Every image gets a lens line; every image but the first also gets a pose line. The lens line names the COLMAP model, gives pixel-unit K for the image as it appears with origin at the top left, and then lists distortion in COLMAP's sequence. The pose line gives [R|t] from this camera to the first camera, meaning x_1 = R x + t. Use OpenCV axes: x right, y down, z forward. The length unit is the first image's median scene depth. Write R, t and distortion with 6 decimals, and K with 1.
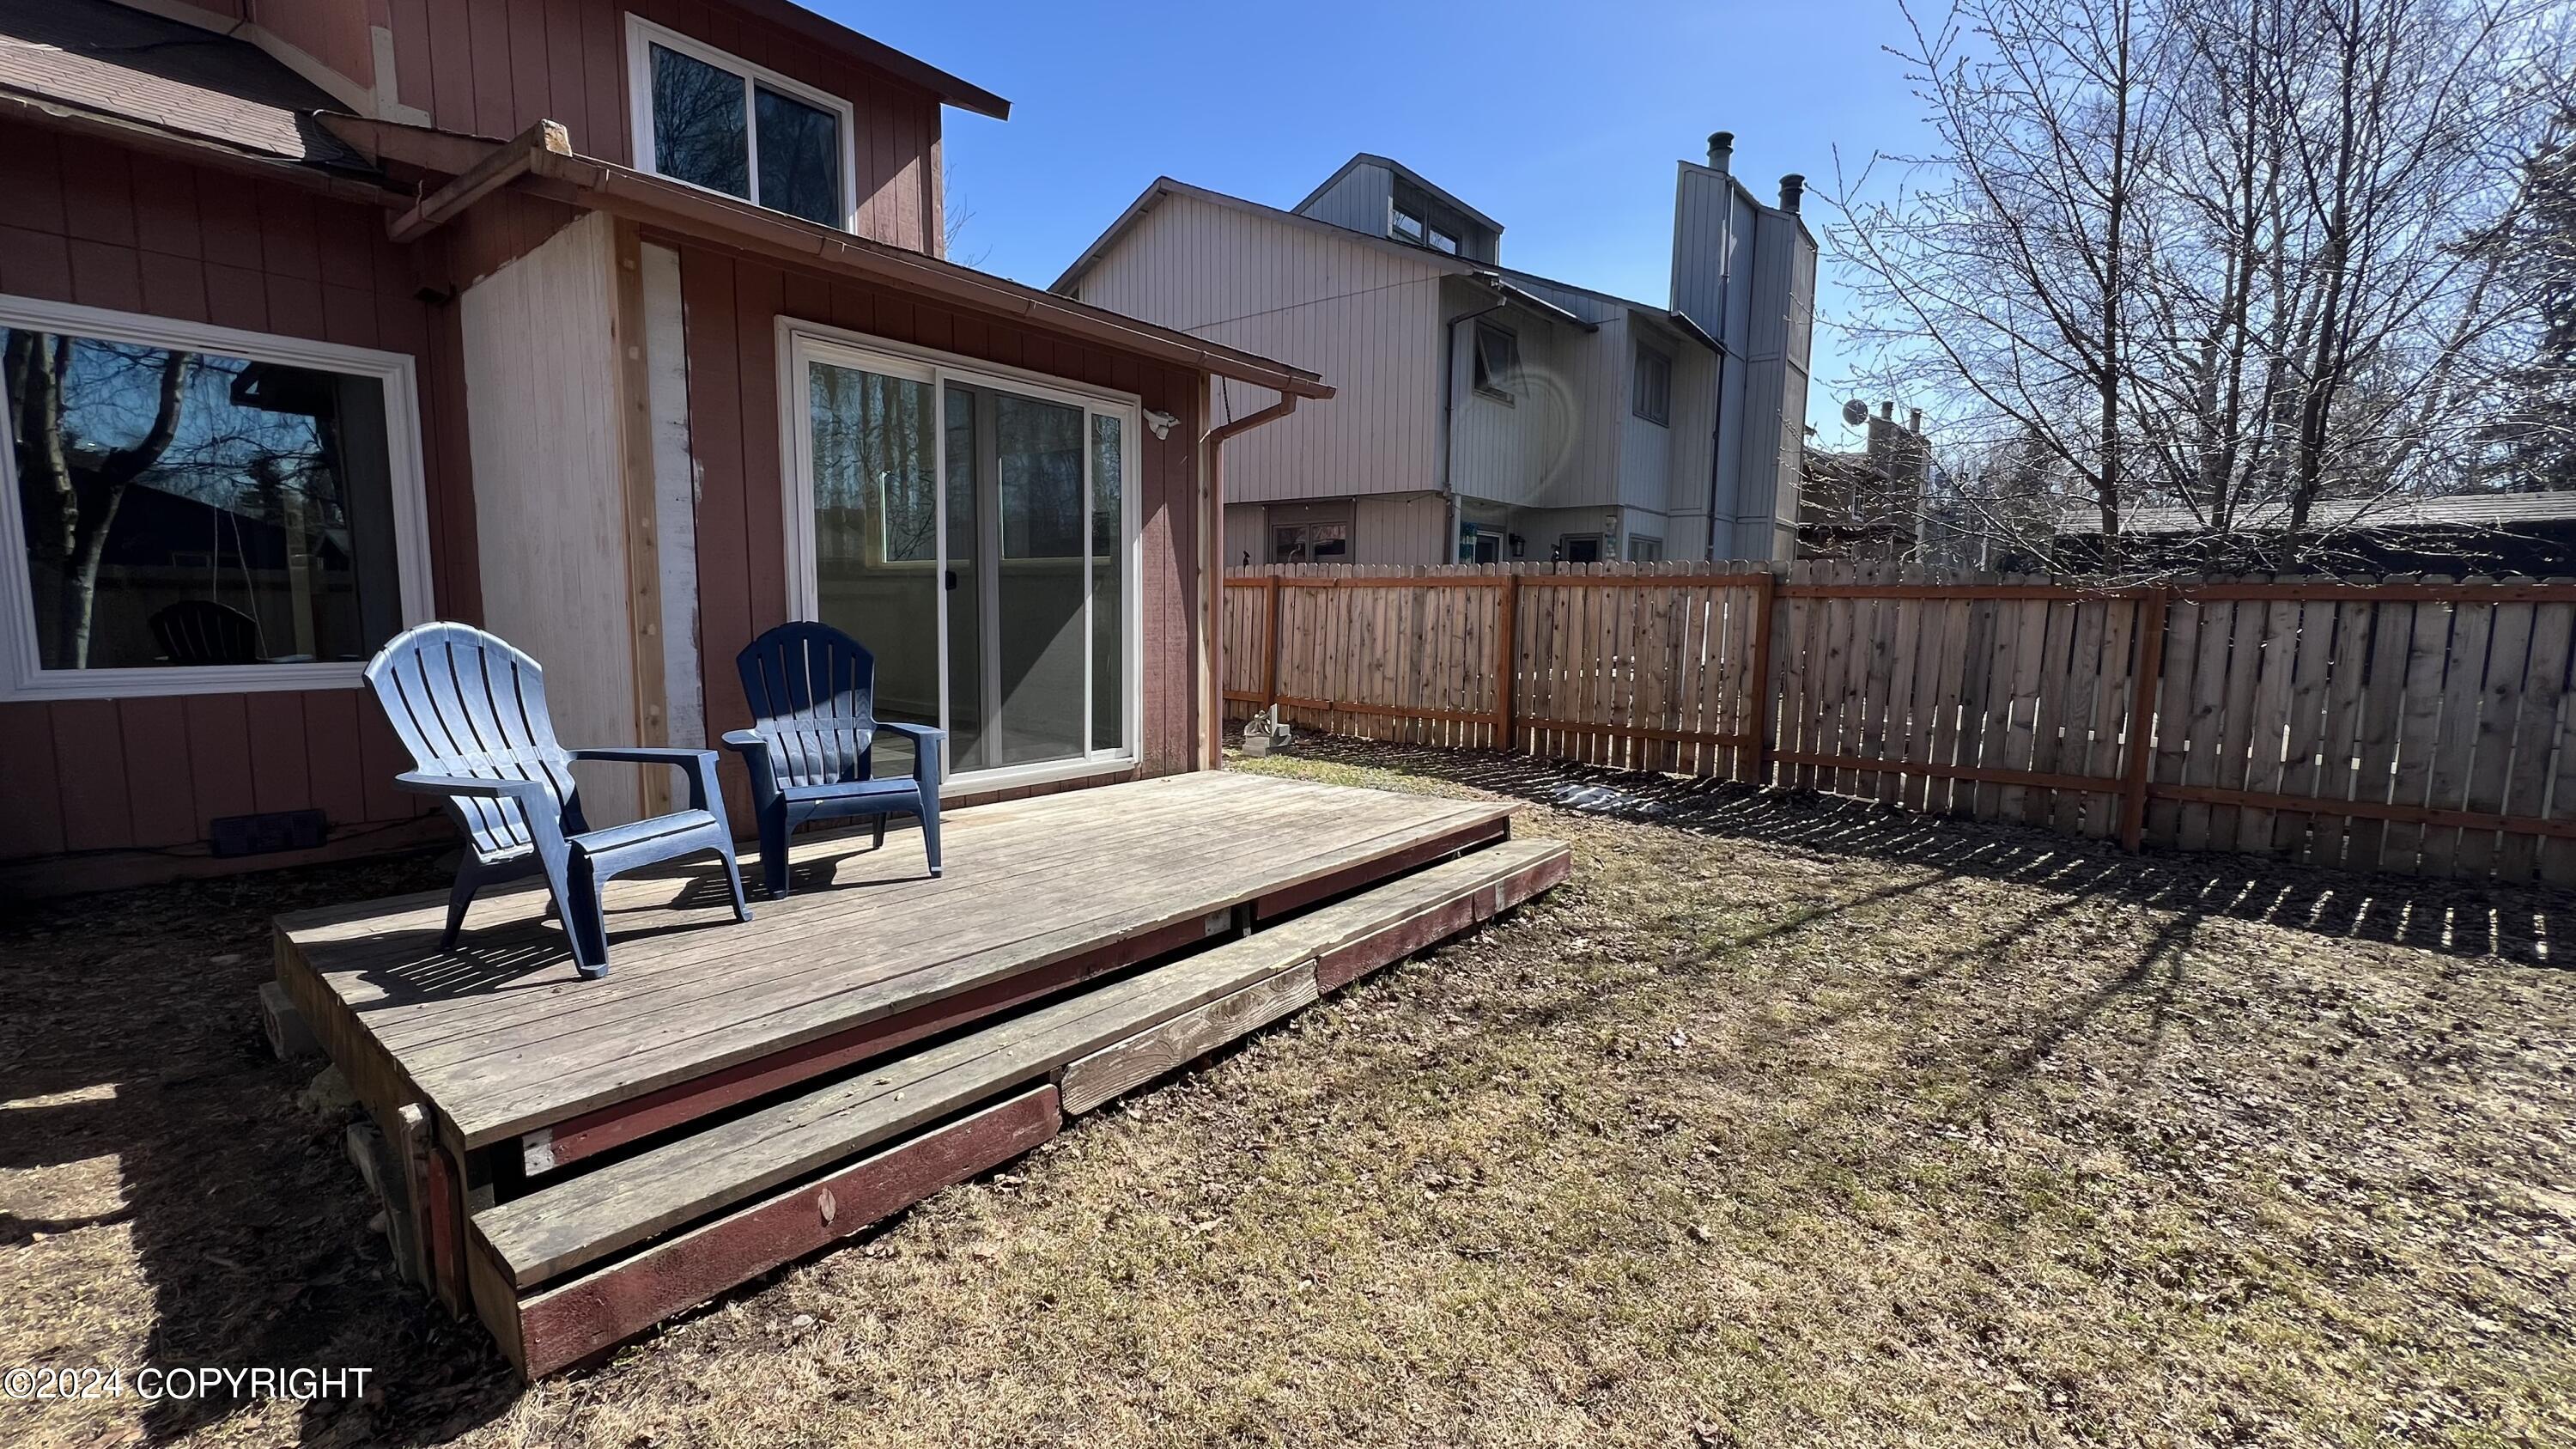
lens RADIAL K [[1027.5, 0, 1292.5], [0, 1027.5, 717.8], [0, 0, 1]] dist [-0.003143, 0.000114]
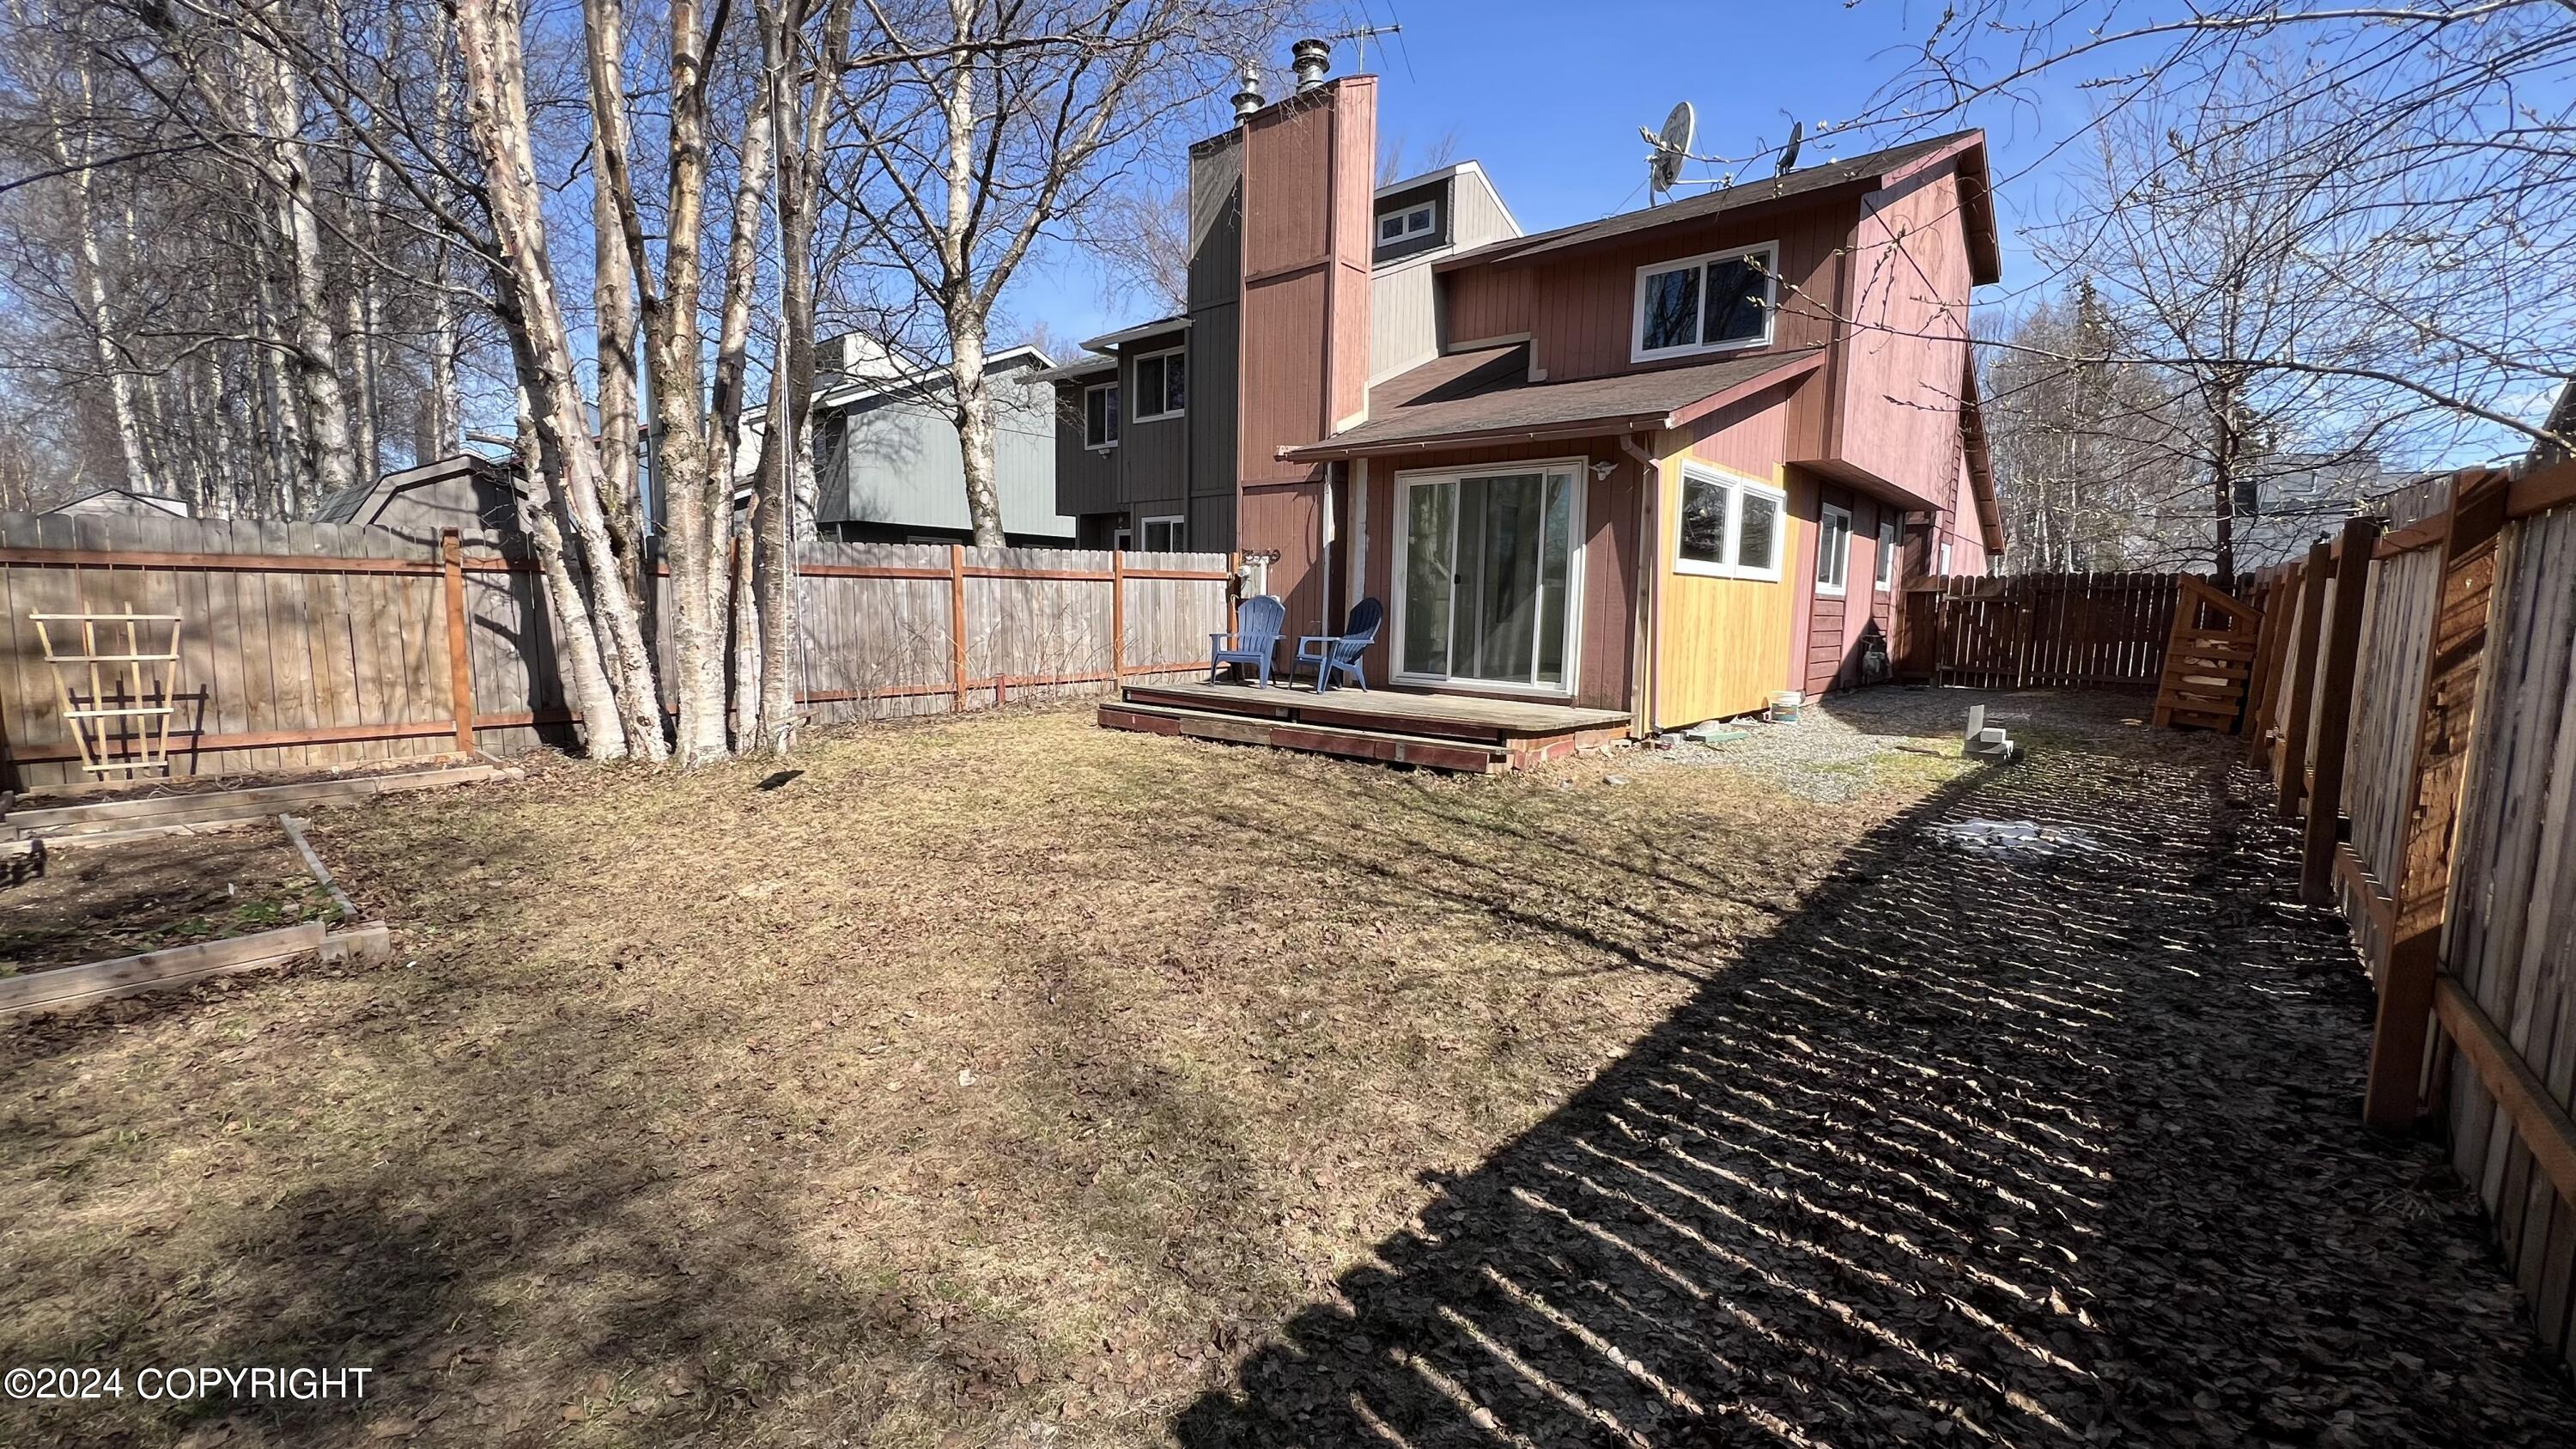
lens RADIAL K [[1027.5, 0, 1293.3], [0, 1027.5, 717.4], [0, 0, 1]] dist [-0.003143, 0.000114]
pose [[-0.023975, 0.100787, -0.994619, 1.503525], [-0.132934, 0.985749, 0.103093, -0.028305], [0.990835, 0.134690, -0.010236, 0.660484]]
